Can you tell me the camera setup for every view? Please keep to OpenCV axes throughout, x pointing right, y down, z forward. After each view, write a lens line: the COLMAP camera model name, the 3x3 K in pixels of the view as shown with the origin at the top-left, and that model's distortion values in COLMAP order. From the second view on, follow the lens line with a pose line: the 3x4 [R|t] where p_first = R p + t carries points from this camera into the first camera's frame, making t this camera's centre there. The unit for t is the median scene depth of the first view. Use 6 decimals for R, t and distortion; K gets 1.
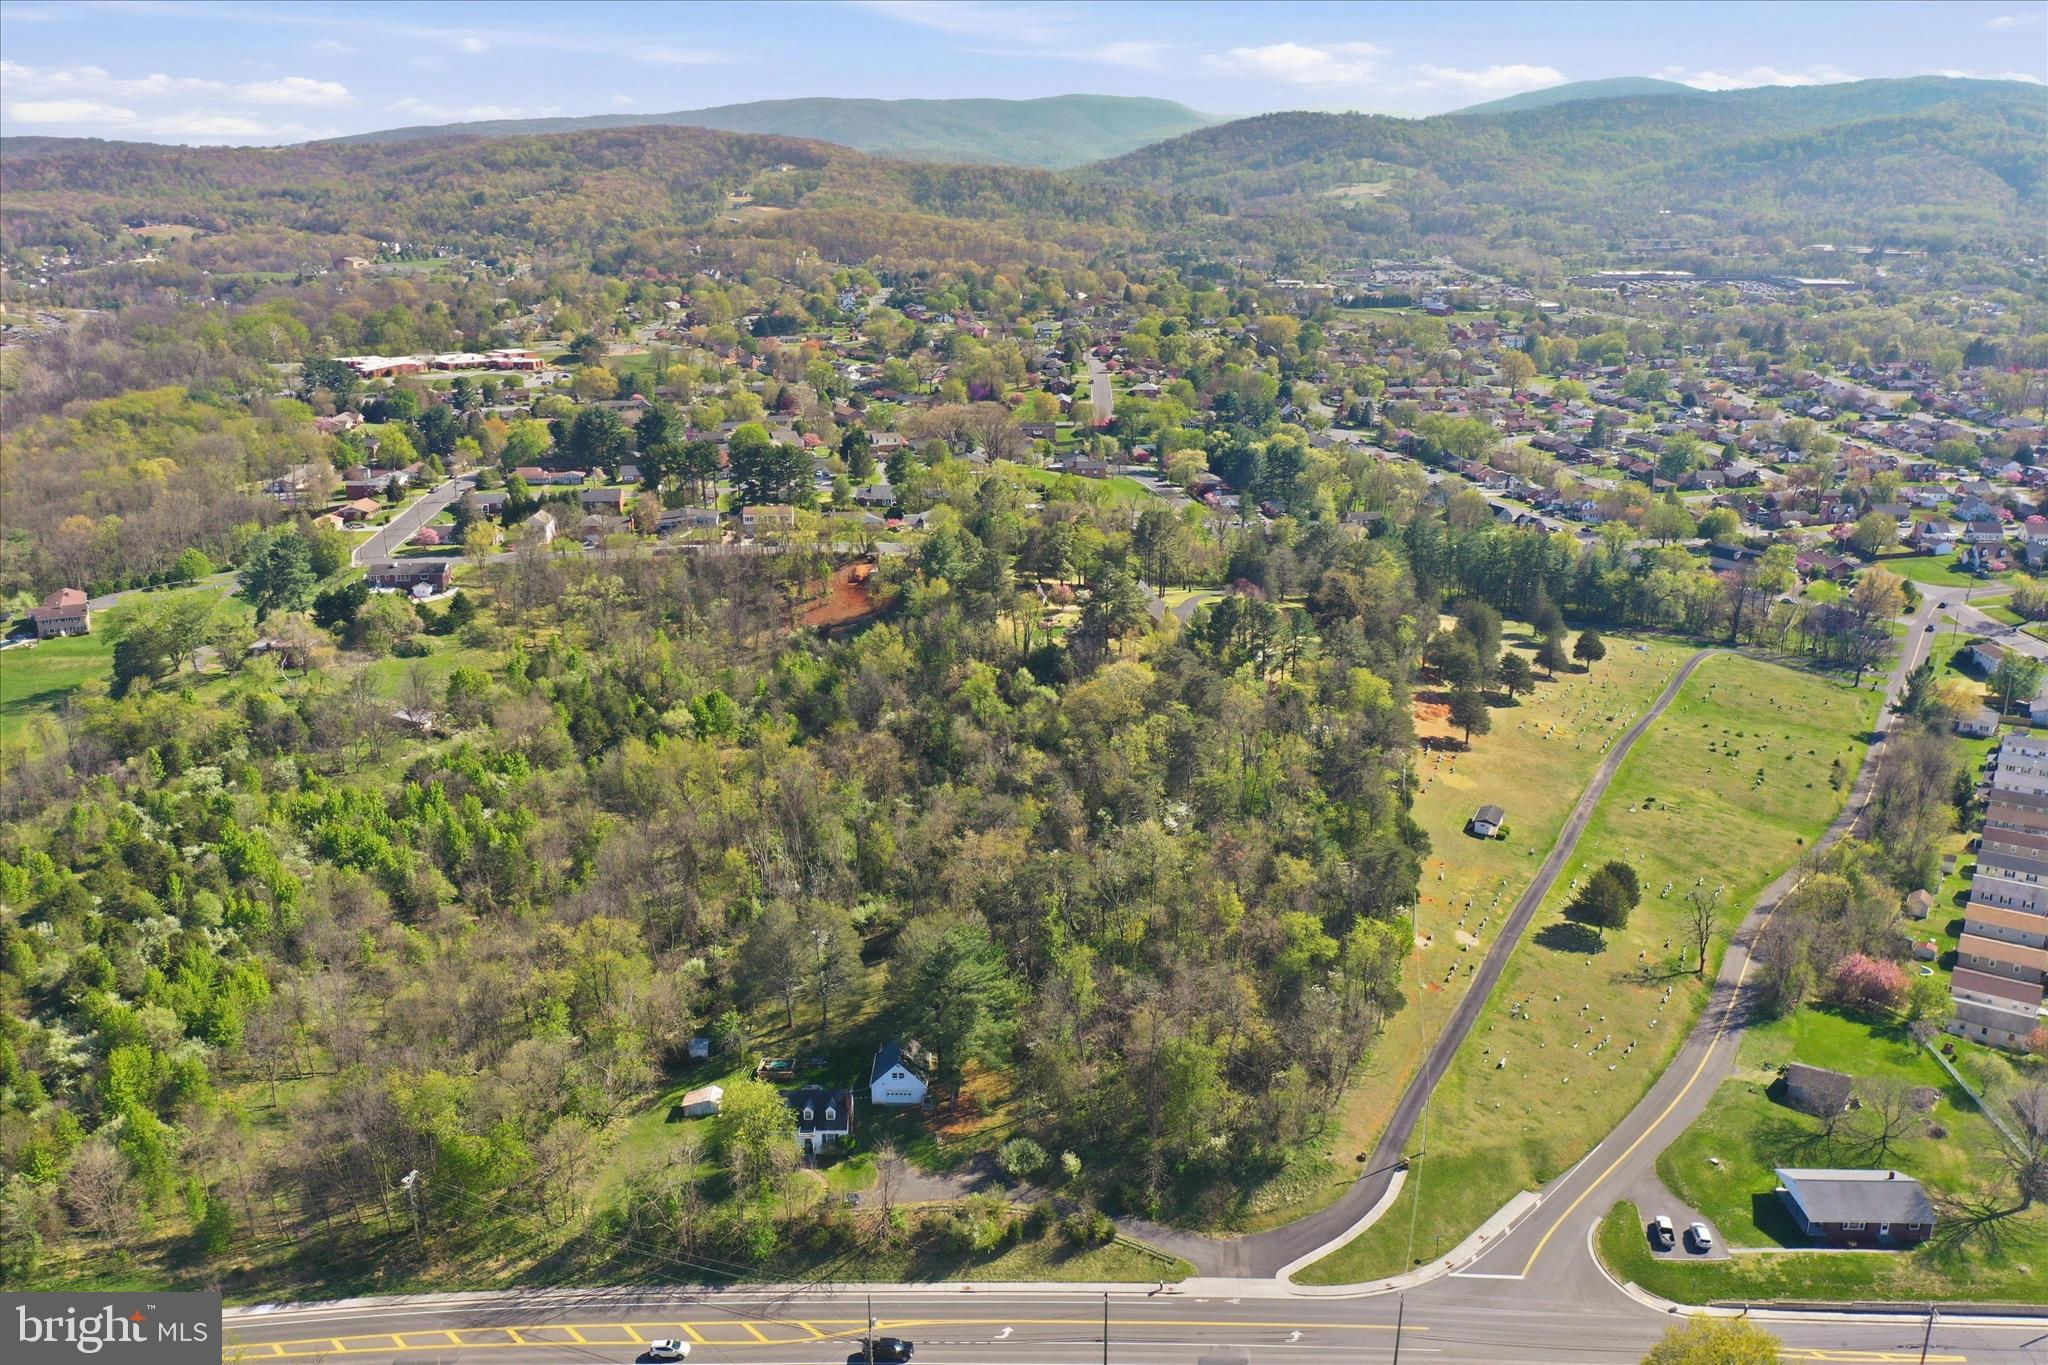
lens RADIAL K [[1619.4, 0, 1023.4], [0, 1619.4, 676.5], [0, 0, 1]] dist [-0.001370, -0.002768]
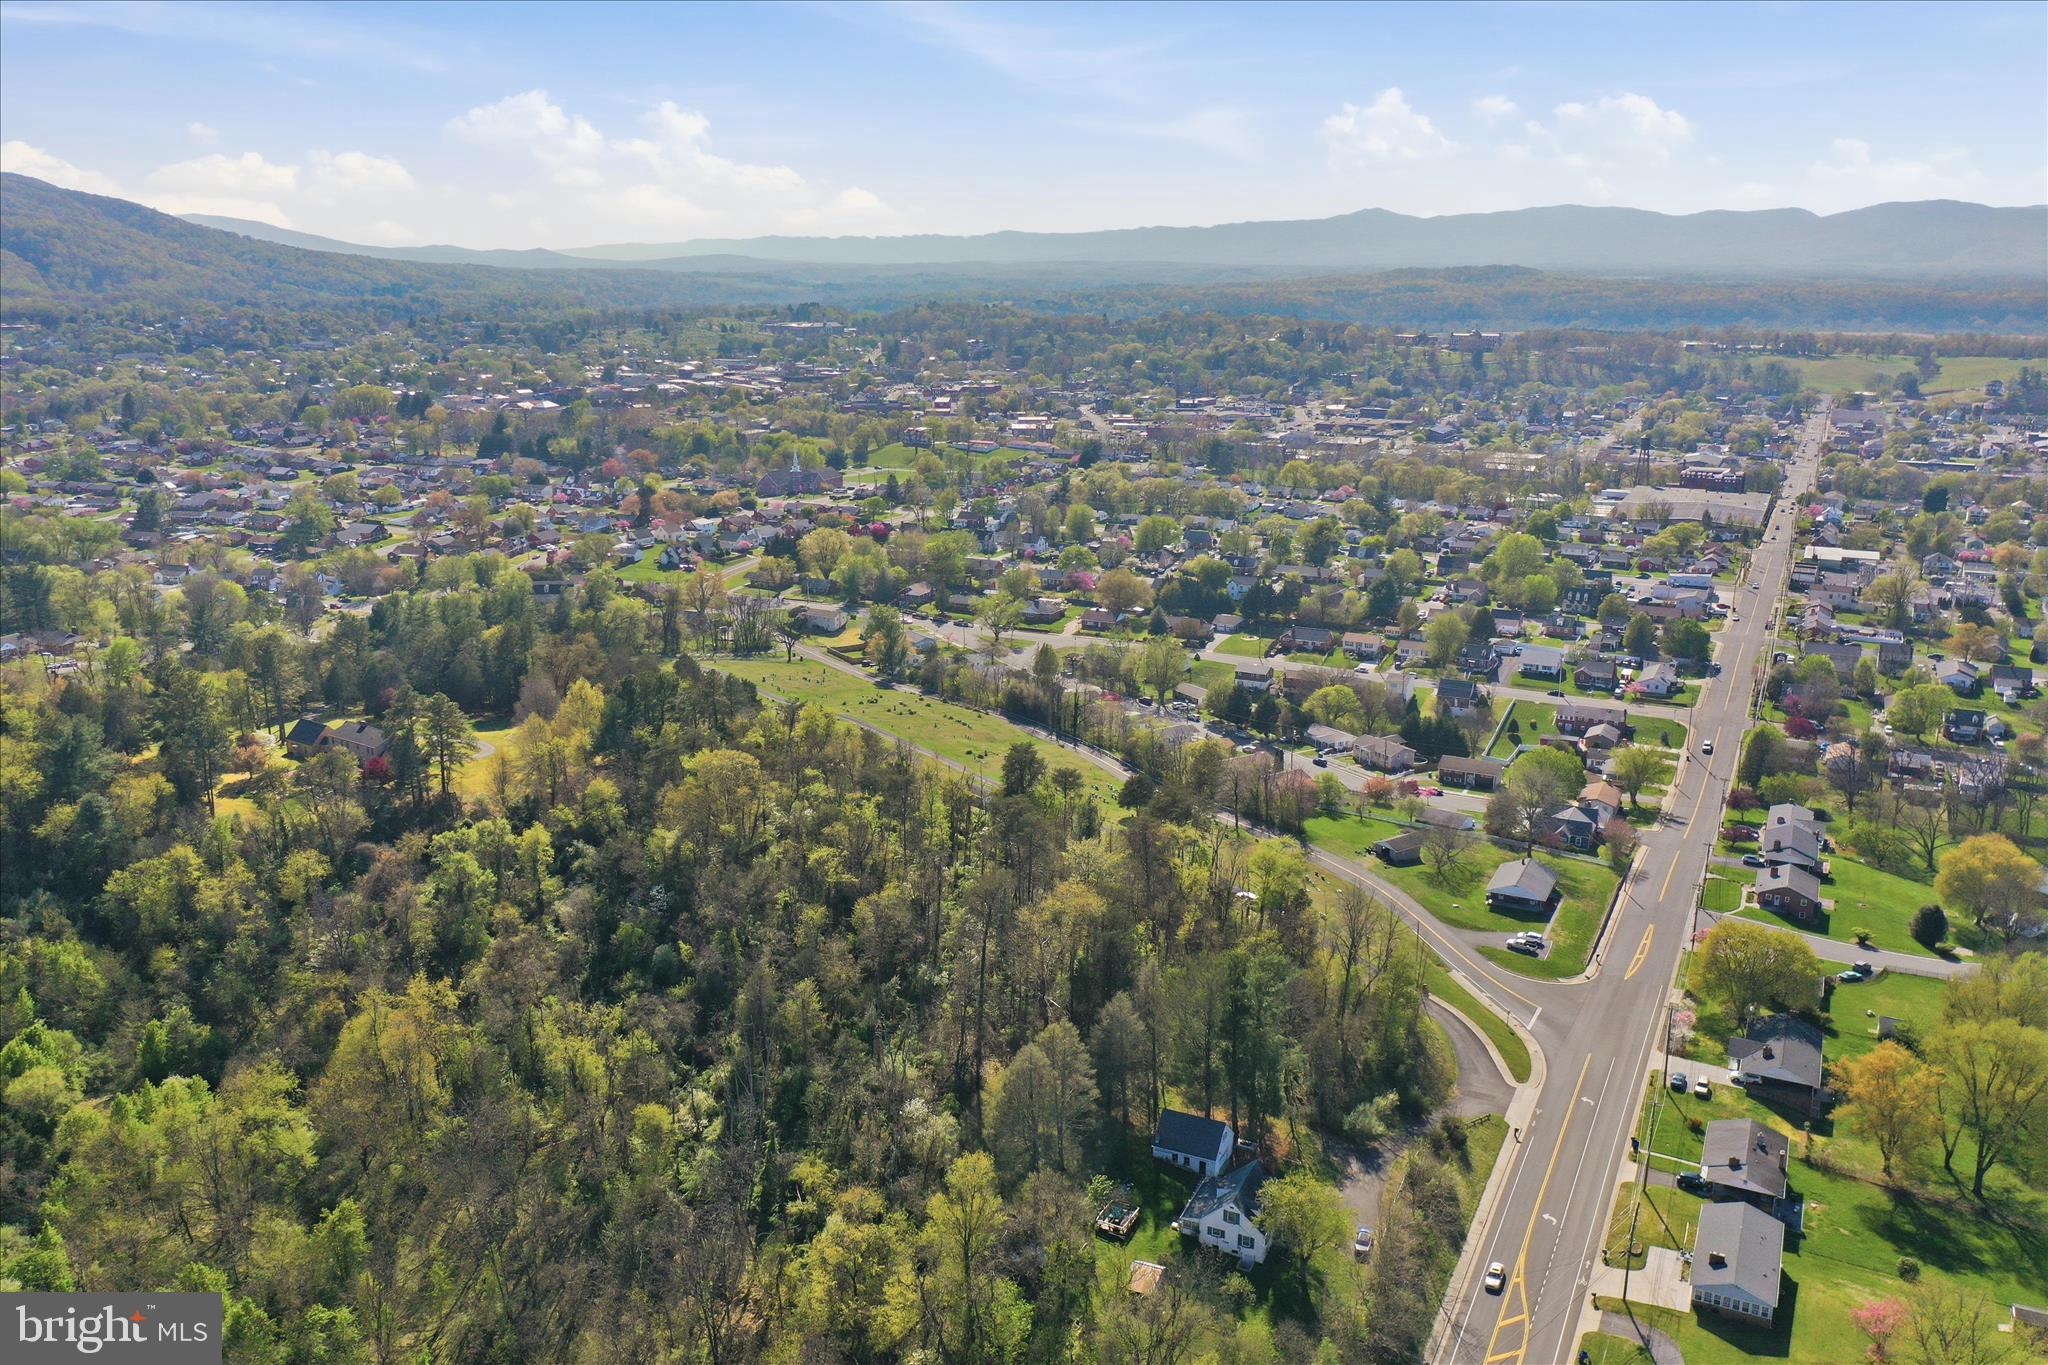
lens RADIAL K [[1619.4, 0, 1026.0], [0, 1619.4, 637.5], [0, 0, 1]] dist [-0.001370, -0.002768]
pose [[0.418205, -0.200738, 0.885895, -0.667823], [0.259732, 0.960983, 0.095141, -0.113529], [-0.870428, 0.190307, 0.454025, 0.452589]]
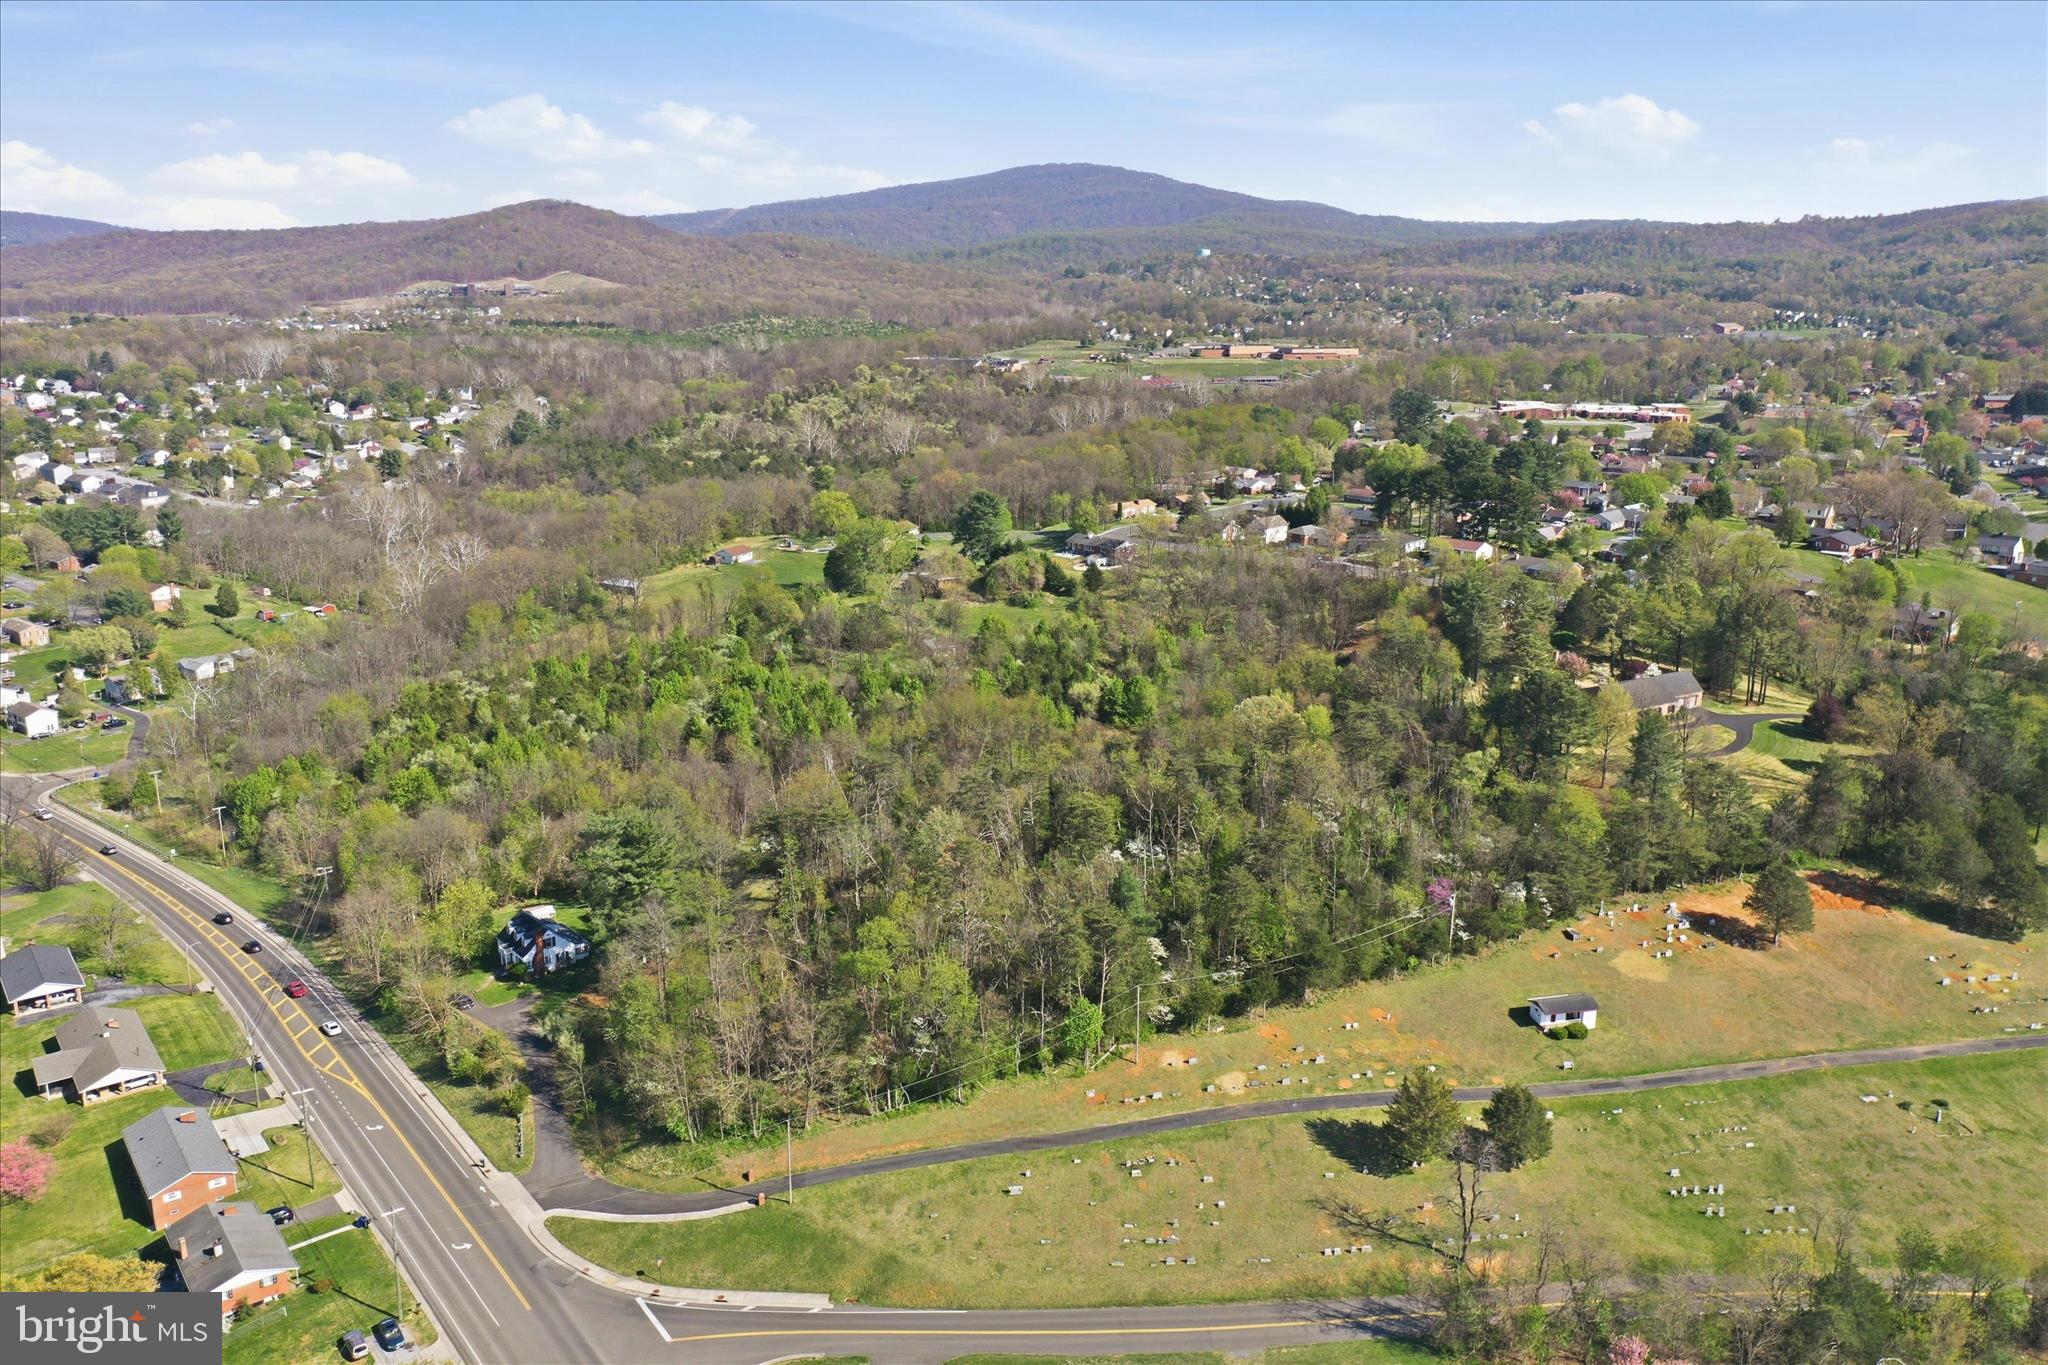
lens RADIAL K [[1619.4, 0, 1014.8], [0, 1619.4, 694.5], [0, 0, 1]] dist [-0.001370, -0.002768]
pose [[0.625570, 0.199551, -0.754216, 0.648405], [-0.227950, 0.971301, 0.067918, -0.037862], [0.746124, 0.129436, 0.653104, 0.348054]]
